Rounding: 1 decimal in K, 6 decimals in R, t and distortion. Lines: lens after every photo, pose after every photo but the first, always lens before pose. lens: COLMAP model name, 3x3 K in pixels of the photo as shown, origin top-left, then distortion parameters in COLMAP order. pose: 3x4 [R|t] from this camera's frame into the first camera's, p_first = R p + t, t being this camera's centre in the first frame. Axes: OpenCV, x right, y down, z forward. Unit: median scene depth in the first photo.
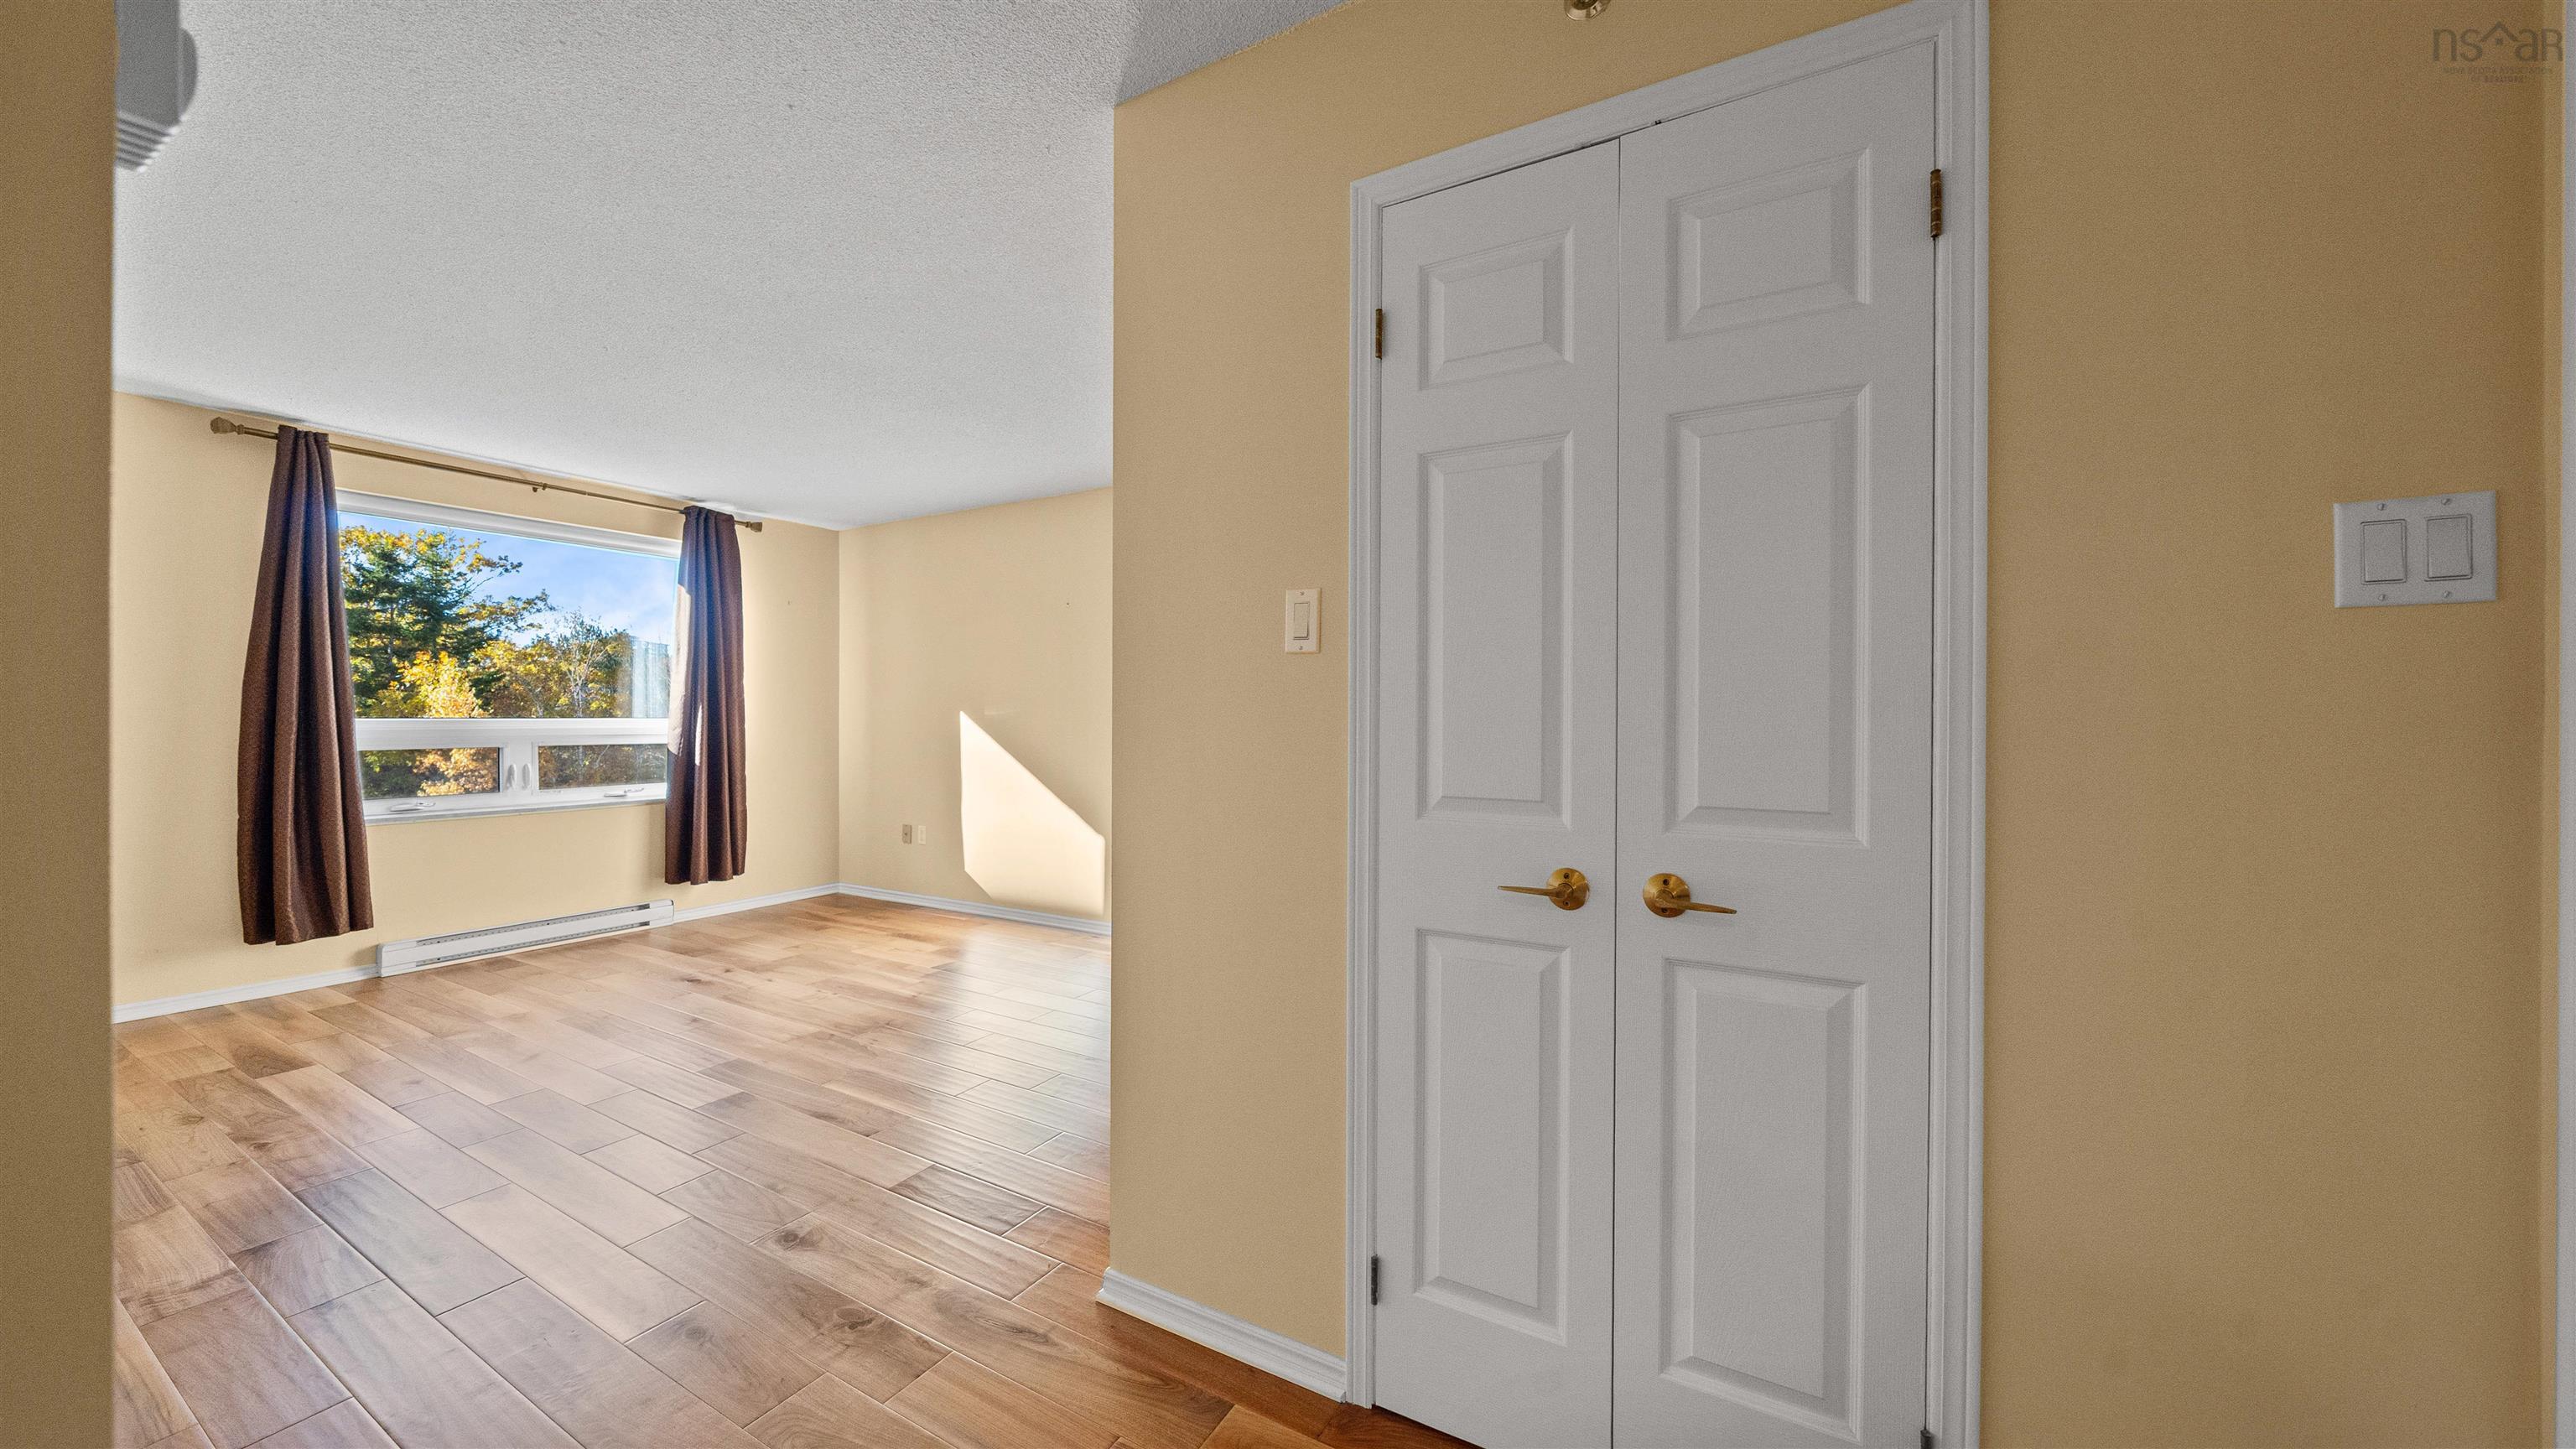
lens RADIAL K [[885.5, 0, 1288.7], [0, 885.5, 719.9], [0, 0, 1]] dist [0.000650, -0.000068]
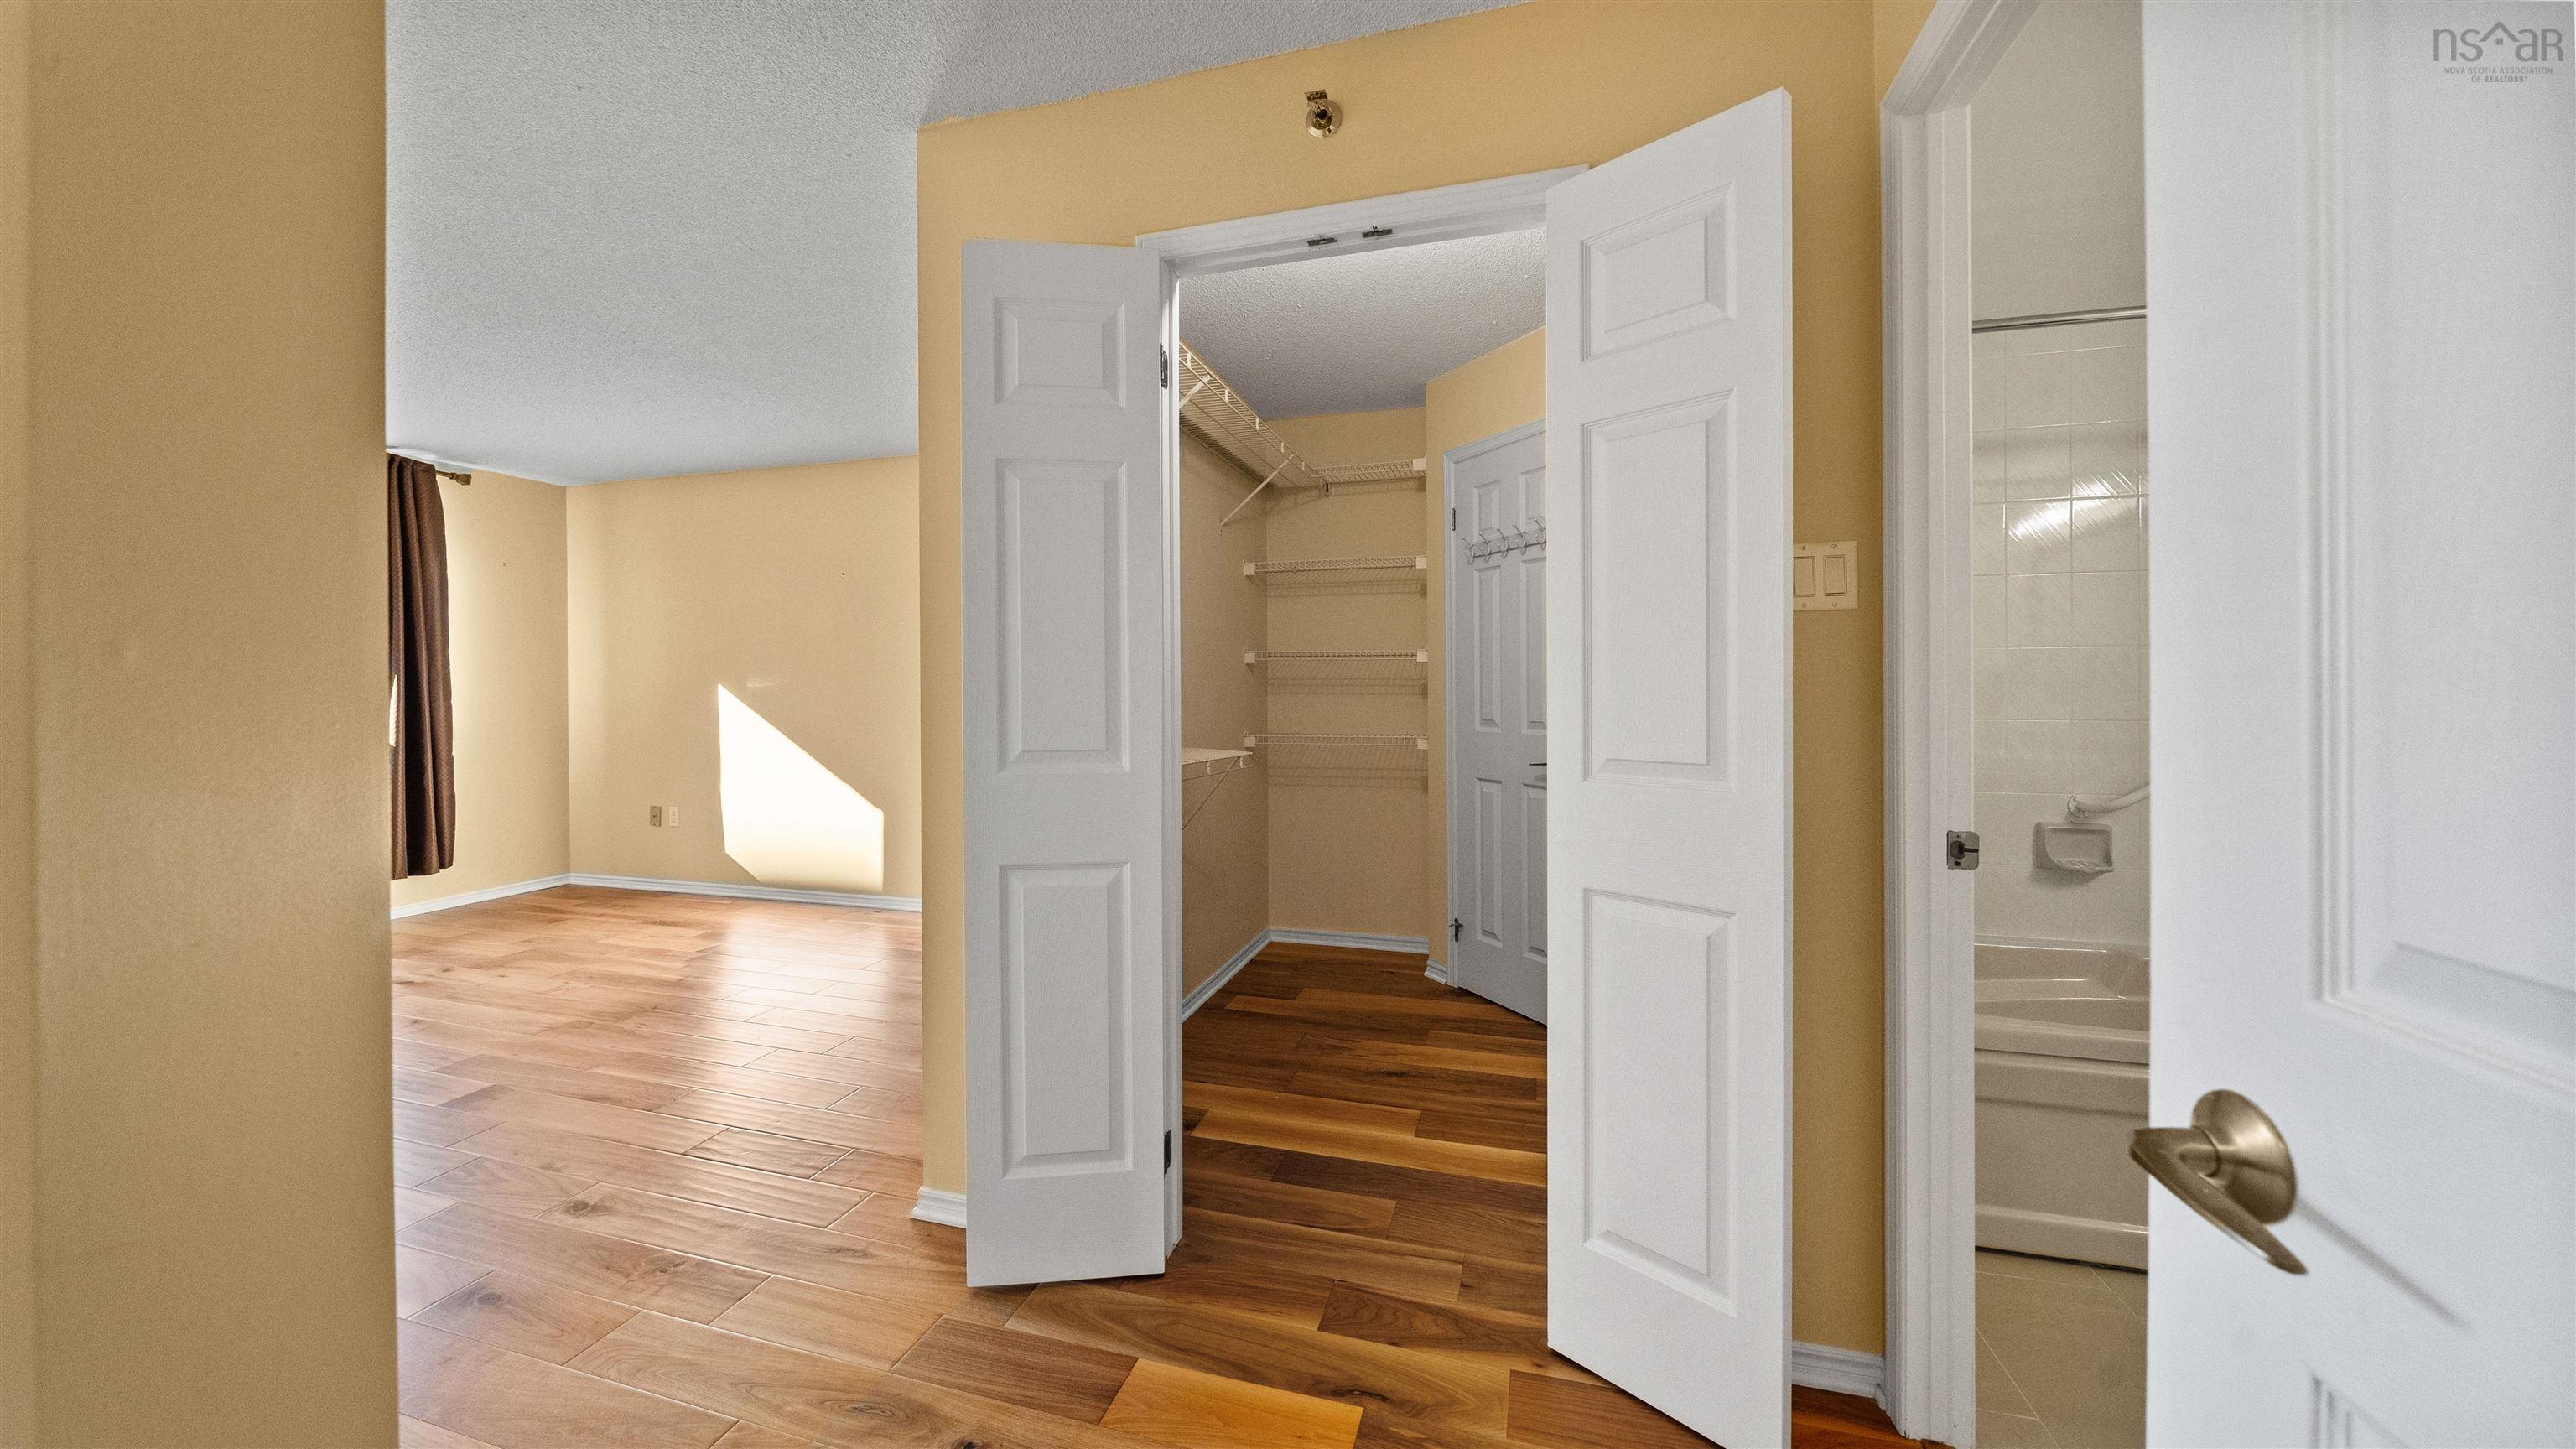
lens RADIAL K [[885.5, 0, 1288.7], [0, 885.5, 719.9], [0, 0, 1]] dist [0.000650, -0.000068]
pose [[0.970186, -0.012392, 0.242046, -0.013055], [0.005229, 0.999530, 0.030214, 0.004362], [-0.242307, -0.028048, 0.969794, -0.104964]]
